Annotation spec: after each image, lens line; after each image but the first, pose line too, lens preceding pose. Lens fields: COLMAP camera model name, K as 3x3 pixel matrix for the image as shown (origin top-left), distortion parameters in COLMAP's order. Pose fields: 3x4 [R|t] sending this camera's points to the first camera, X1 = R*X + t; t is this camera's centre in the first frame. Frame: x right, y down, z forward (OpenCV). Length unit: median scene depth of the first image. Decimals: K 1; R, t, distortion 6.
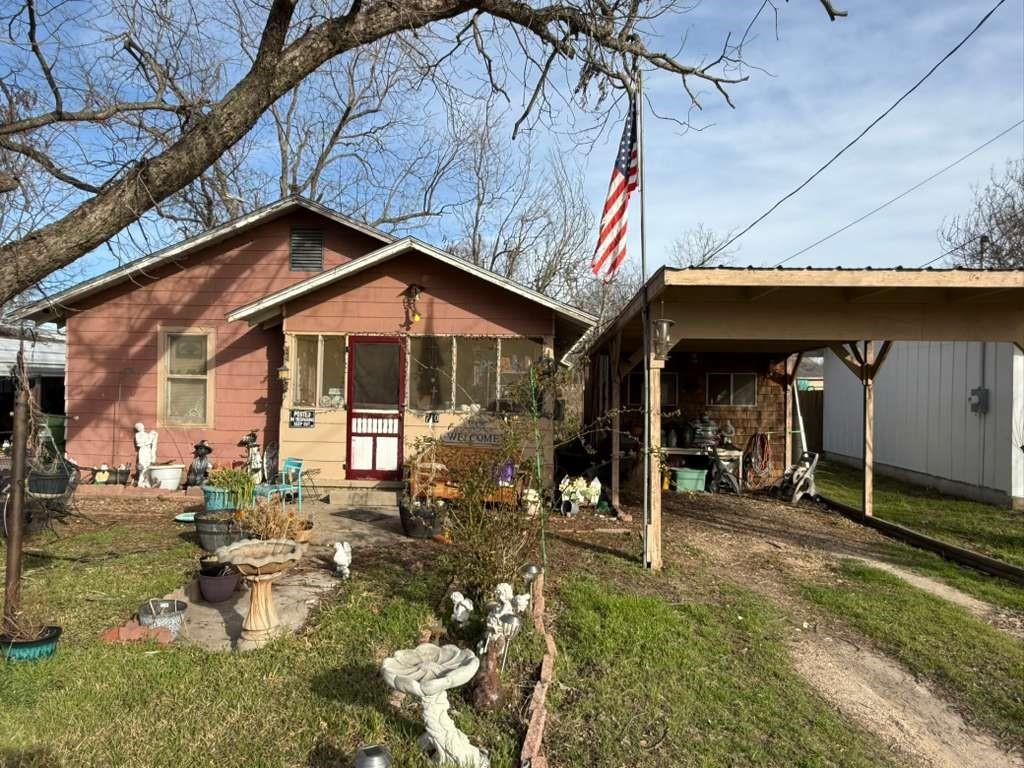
lens RADIAL K [[696.2, 0, 507.3], [0, 696.2, 387.5], [0, 0, 1]] dist [0.000207, 0.003148]
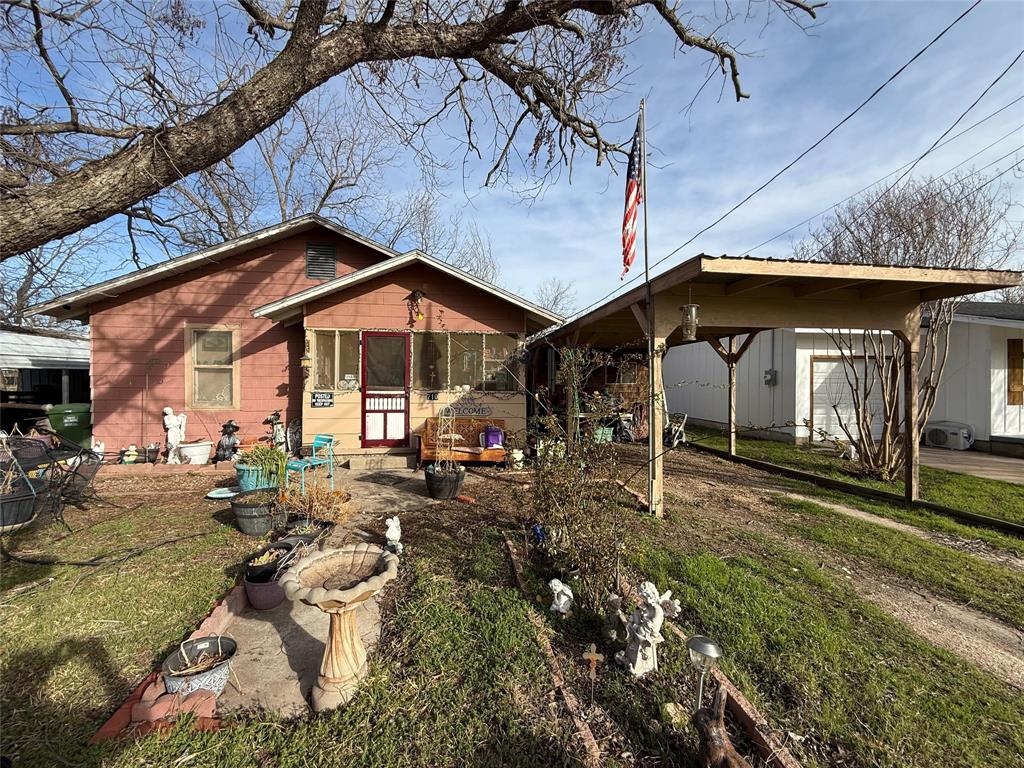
lens RADIAL K [[410.6, 0, 512.9], [0, 410.6, 382.6], [0, 0, 1]] dist [0.000486, 0.000137]
pose [[0.978232, -0.017320, 0.206790, -0.118131], [0.014691, 0.999791, 0.014242, 0.009614], [-0.206993, -0.010894, 0.978282, 0.234403]]
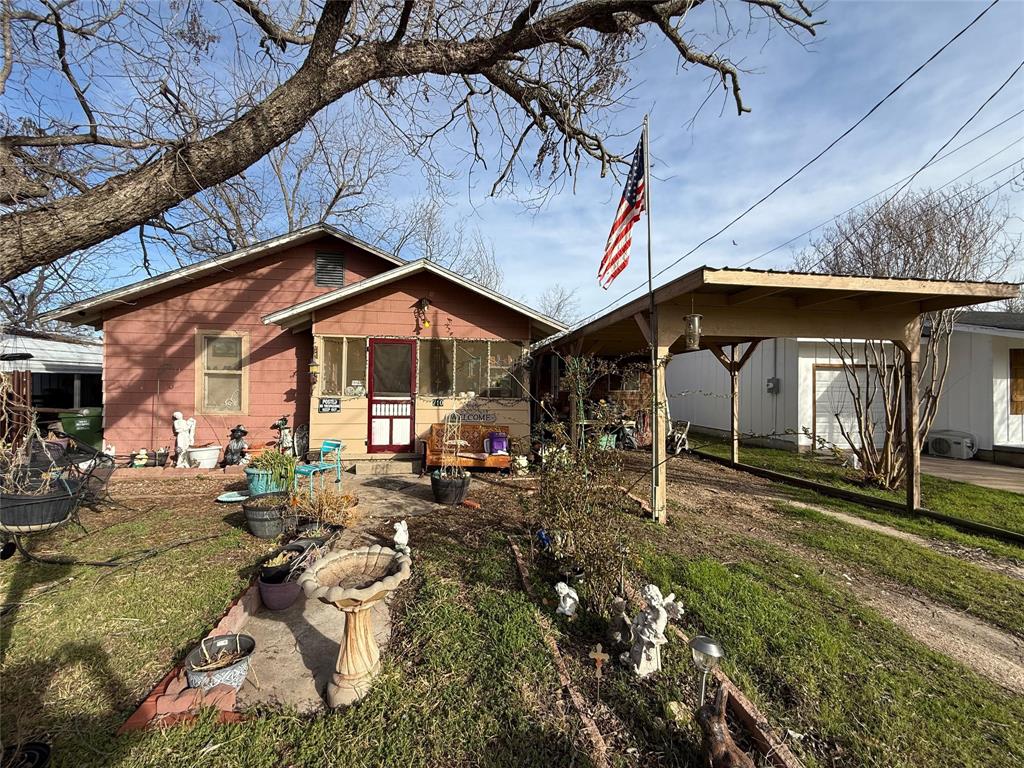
lens RADIAL K [[410.6, 0, 512.9], [0, 410.6, 382.6], [0, 0, 1]] dist [0.000486, 0.000137]
pose [[0.979427, -0.008643, 0.201613, -0.123964], [0.009005, 0.999959, -0.000877, 0.008224], [-0.201597, 0.002675, 0.979465, 0.226039]]
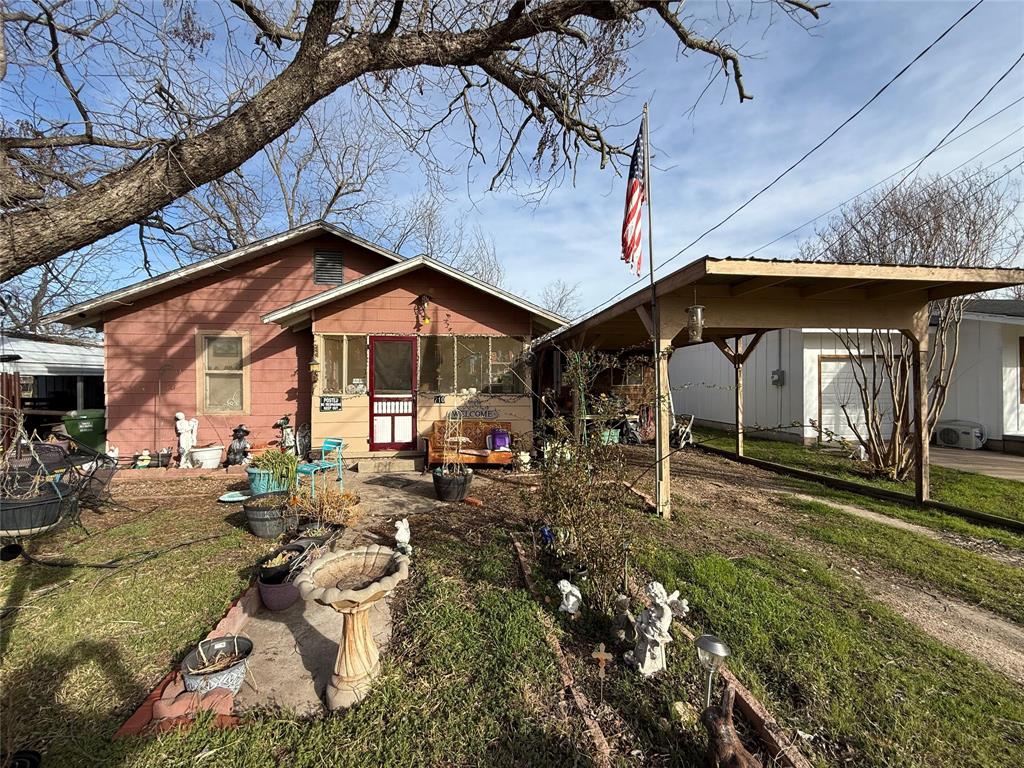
lens RADIAL K [[410.6, 0, 512.9], [0, 410.6, 382.6], [0, 0, 1]] dist [0.000486, 0.000137]
pose [[0.980819, -0.024620, 0.193359, -0.119846], [0.023467, 0.999691, 0.008251, 0.009028], [-0.193502, -0.003556, 0.981093, 0.230824]]
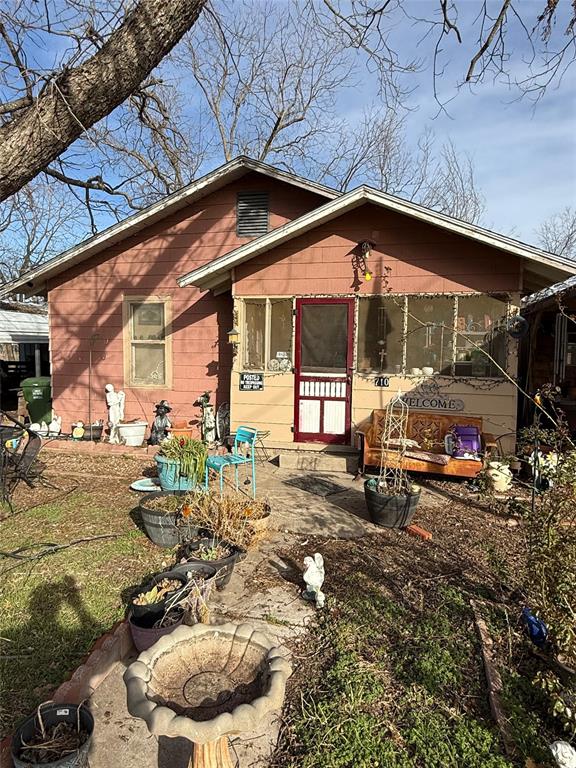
lens RADIAL K [[492.0, 0, 287.0], [0, 492.0, 386.0], [0, 0, 1]] dist [0.000649, 0.001074]
pose [[0.980741, 0.006438, -0.195208, -0.102715], [0.008547, 0.997085, 0.075825, -0.003492], [0.195127, -0.076033, 0.977826, 0.304889]]
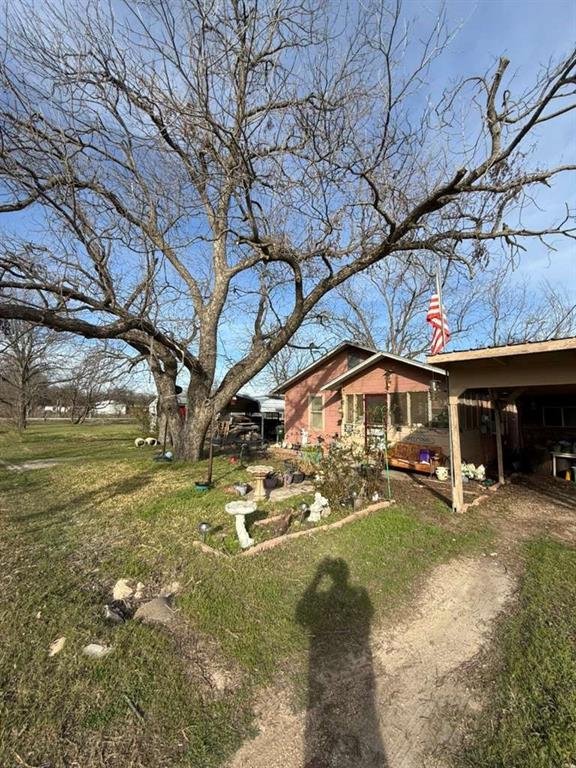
lens RADIAL K [[307.9, 0, 289.2], [0, 307.9, 381.8], [0, 0, 1]] dist [0.000486, 0.000137]
pose [[0.735617, -0.074238, -0.673317, 0.302206], [-0.003111, 0.993596, -0.112949, 0.005299], [0.677391, 0.085182, 0.730675, 0.039824]]
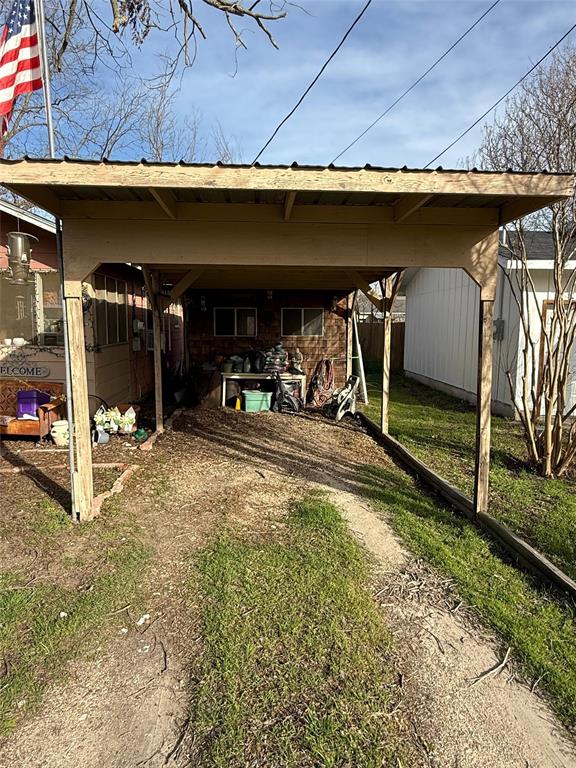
lens RADIAL K [[490.7, 0, 289.3], [0, 490.7, 381.7], [0, 0, 1]] dist [-0.000545, -0.000013]
pose [[0.993880, -0.020402, 0.108562, 0.272175], [0.007133, 0.992599, 0.121230, 0.002704], [-0.110231, -0.119714, 0.986670, 0.233288]]
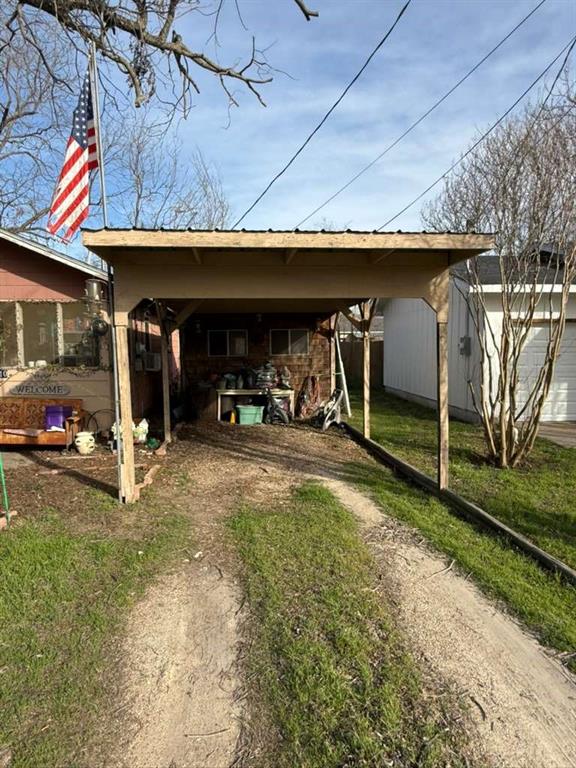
lens RADIAL K [[510.1, 0, 288.0], [0, 510.1, 384.0], [0, 0, 1]] dist [0.001960, 0.000383]
pose [[0.988100, -0.036494, 0.149422, 0.231490], [0.024333, 0.996300, 0.082423, 0.003045], [-0.151877, -0.077806, 0.985332, 0.098962]]
